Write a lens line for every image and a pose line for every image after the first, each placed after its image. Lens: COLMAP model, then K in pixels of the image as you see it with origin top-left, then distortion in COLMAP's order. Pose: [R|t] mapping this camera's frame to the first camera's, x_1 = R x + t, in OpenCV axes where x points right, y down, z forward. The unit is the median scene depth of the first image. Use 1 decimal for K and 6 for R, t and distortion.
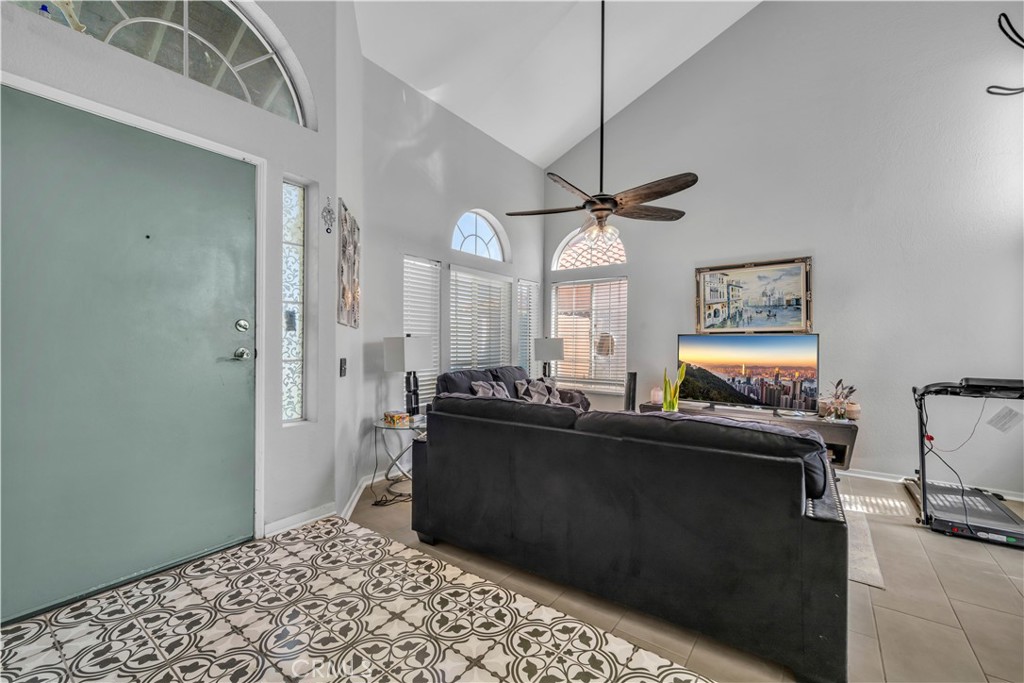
lens RADIAL K [[417.5, 0, 521.9], [0, 417.5, 342.1], [0, 0, 1]] dist [0.008827, -0.002568]
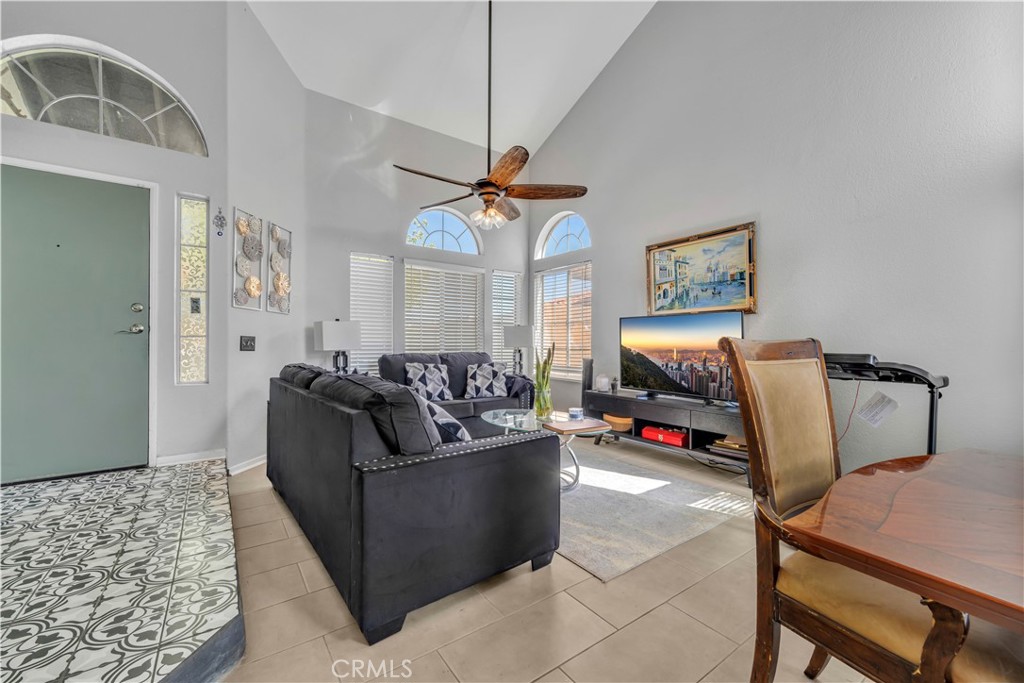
lens RADIAL K [[417.5, 0, 512.9], [0, 417.5, 340.1], [0, 0, 1]] dist [0.008827, -0.002568]
pose [[0.953526, -0.003498, -0.301289, 0.455887], [0.002472, 0.999990, -0.003788, 0.037214], [0.301299, 0.002867, 0.953525, 0.036014]]
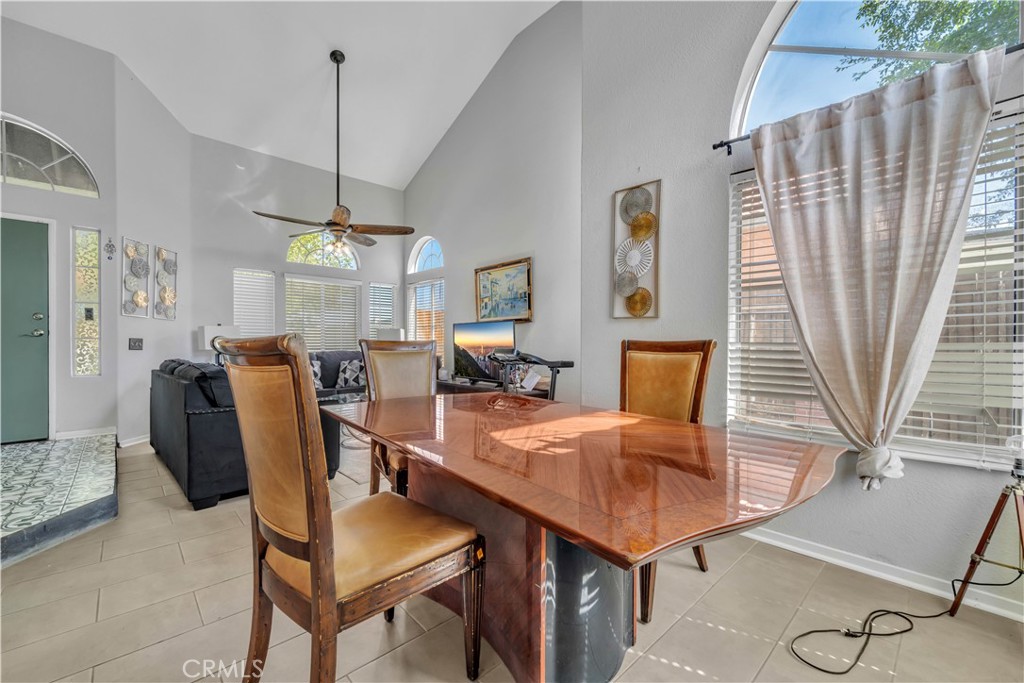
lens RADIAL K [[417.5, 0, 507.4], [0, 417.5, 342.3], [0, 0, 1]] dist [0.008827, -0.002568]
pose [[0.984224, -0.005306, -0.176846, 0.798869], [0.005531, 0.999984, 0.000781, 0.039091], [0.176840, -0.001747, 0.984238, -0.195442]]
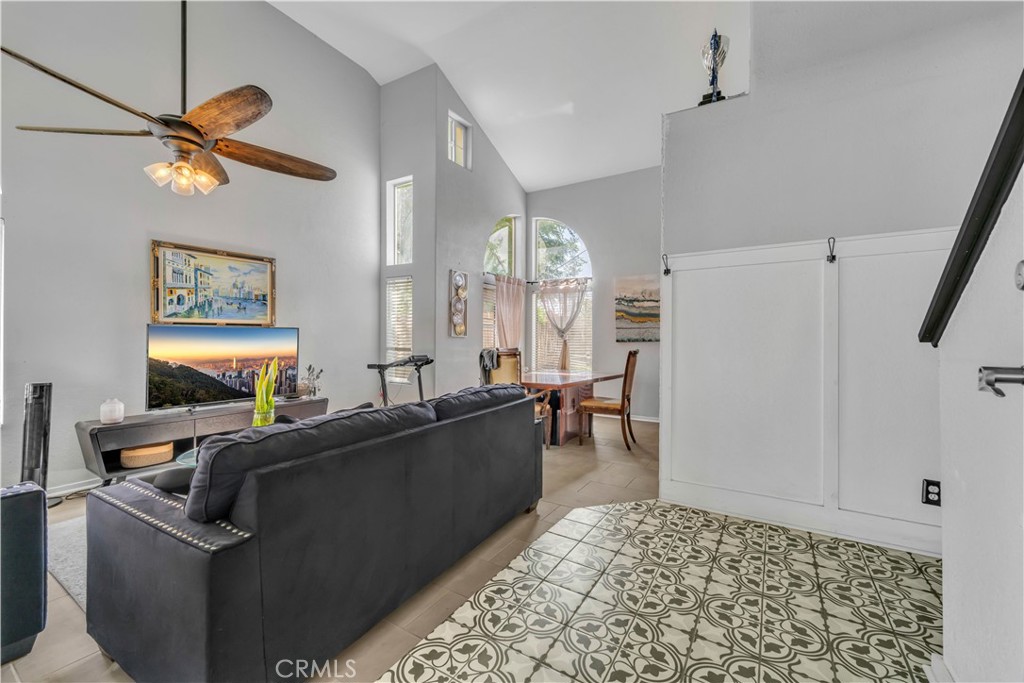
lens RADIAL K [[417.5, 0, 511.5], [0, 417.5, 340.3], [0, 0, 1]] dist [0.008827, -0.002568]
pose [[-0.085431, -0.008677, 0.996306, -0.466839], [-0.004518, 0.999955, 0.008321, 0.002391], [-0.996334, -0.003790, -0.085467, 0.441230]]
